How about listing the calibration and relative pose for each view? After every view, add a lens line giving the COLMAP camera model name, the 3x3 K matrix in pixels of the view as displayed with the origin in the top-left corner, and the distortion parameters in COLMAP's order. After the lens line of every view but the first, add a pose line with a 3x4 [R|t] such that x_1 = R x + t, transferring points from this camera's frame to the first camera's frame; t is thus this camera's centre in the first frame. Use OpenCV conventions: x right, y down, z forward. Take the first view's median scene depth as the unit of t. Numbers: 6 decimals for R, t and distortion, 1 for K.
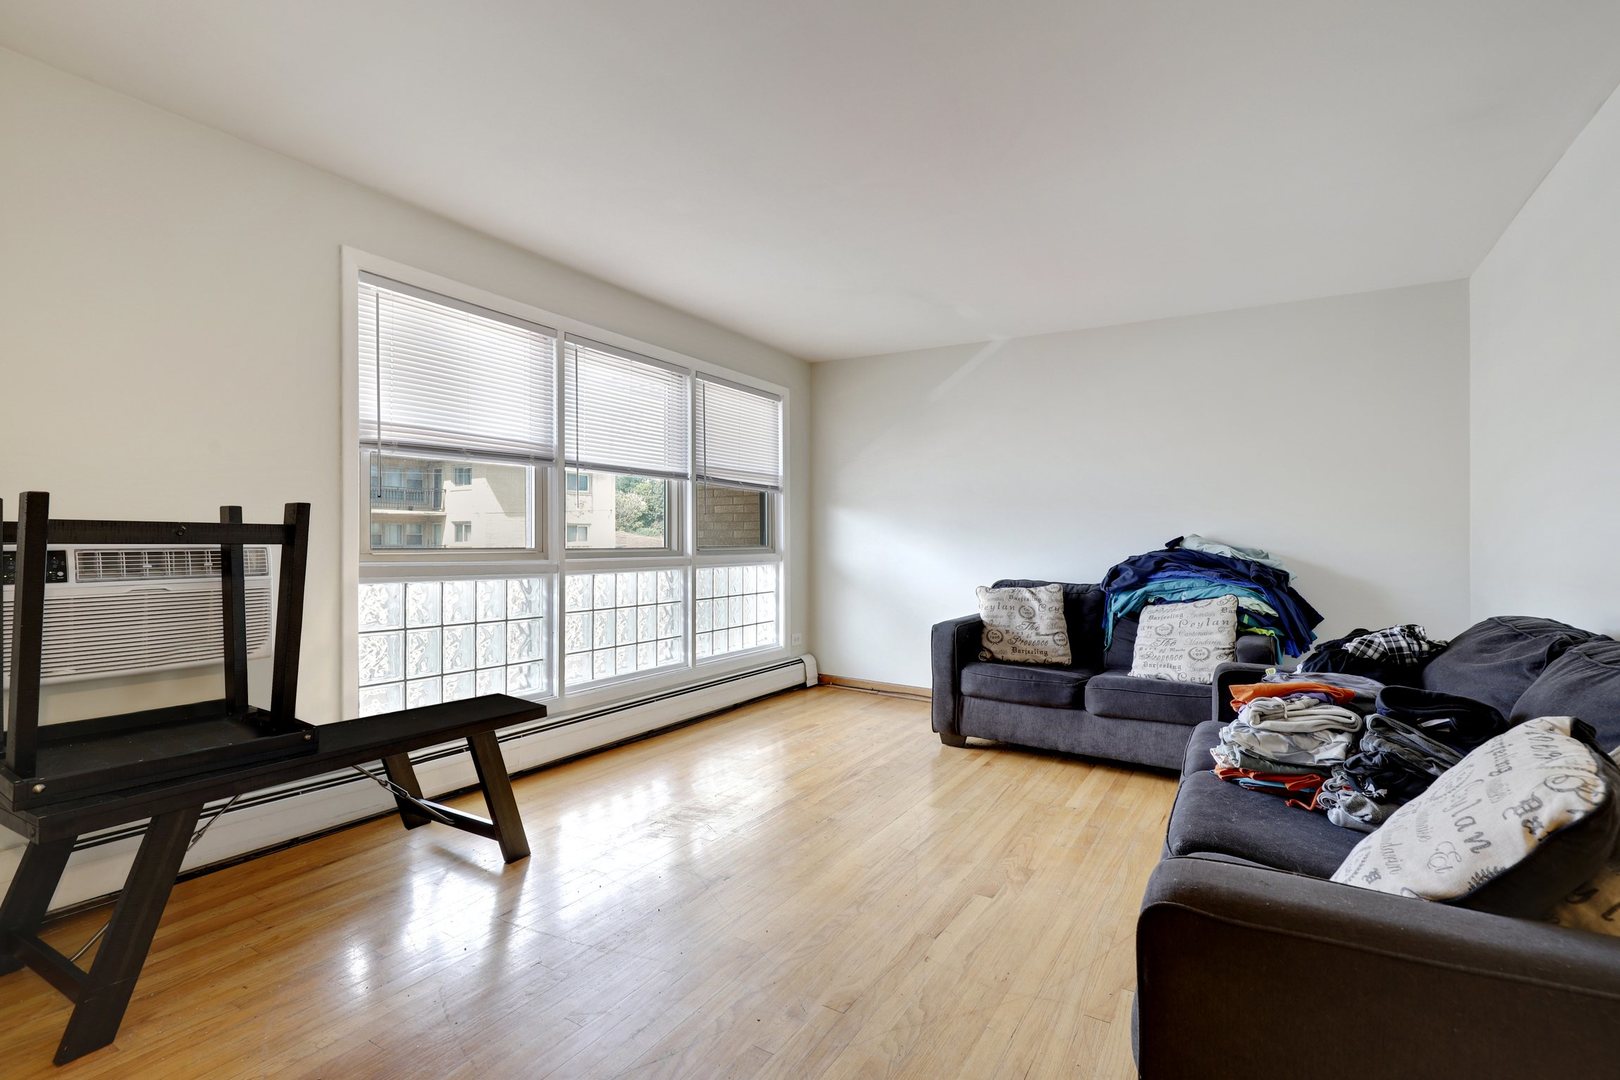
lens RADIAL K [[753.3, 0, 829.1], [0, 753.3, 550.0], [0, 0, 1]] dist [0.001924, 0.000185]
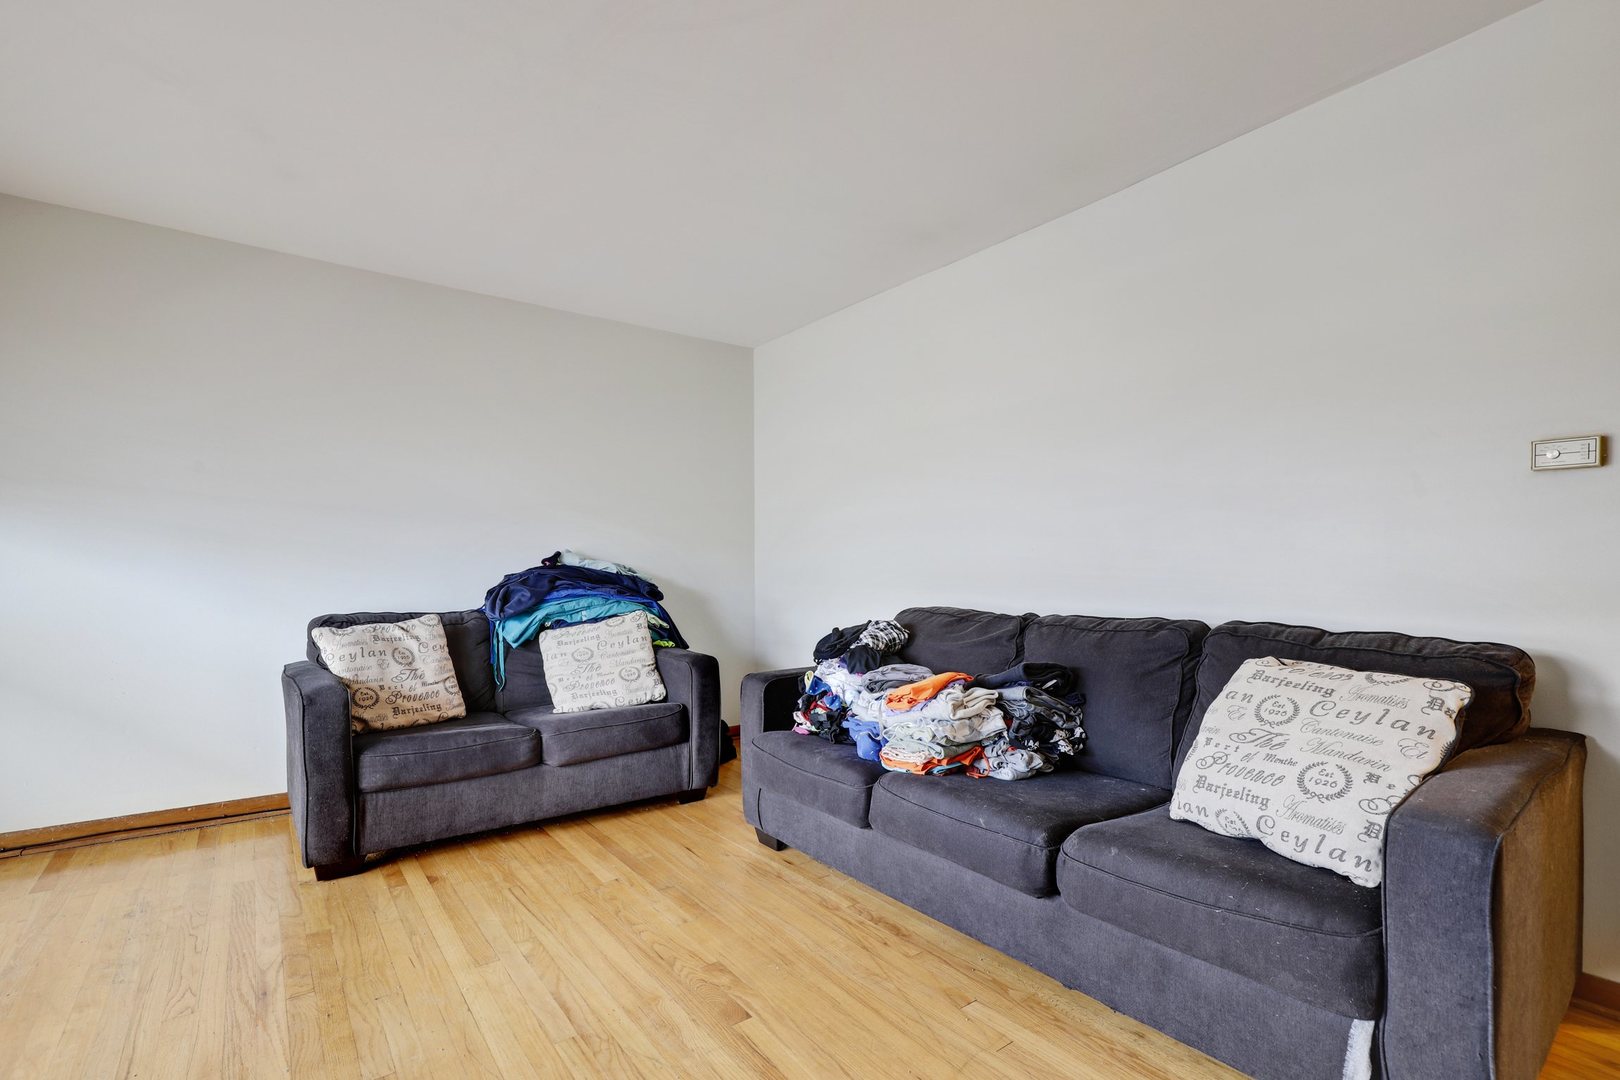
lens RADIAL K [[753.3, 0, 829.1], [0, 753.3, 550.0], [0, 0, 1]] dist [0.001924, 0.000185]
pose [[0.377118, -0.000127, 0.926165, -0.279237], [0.019007, 0.999790, -0.007602, -0.007879], [-0.925970, 0.020471, 0.377042, 0.366072]]
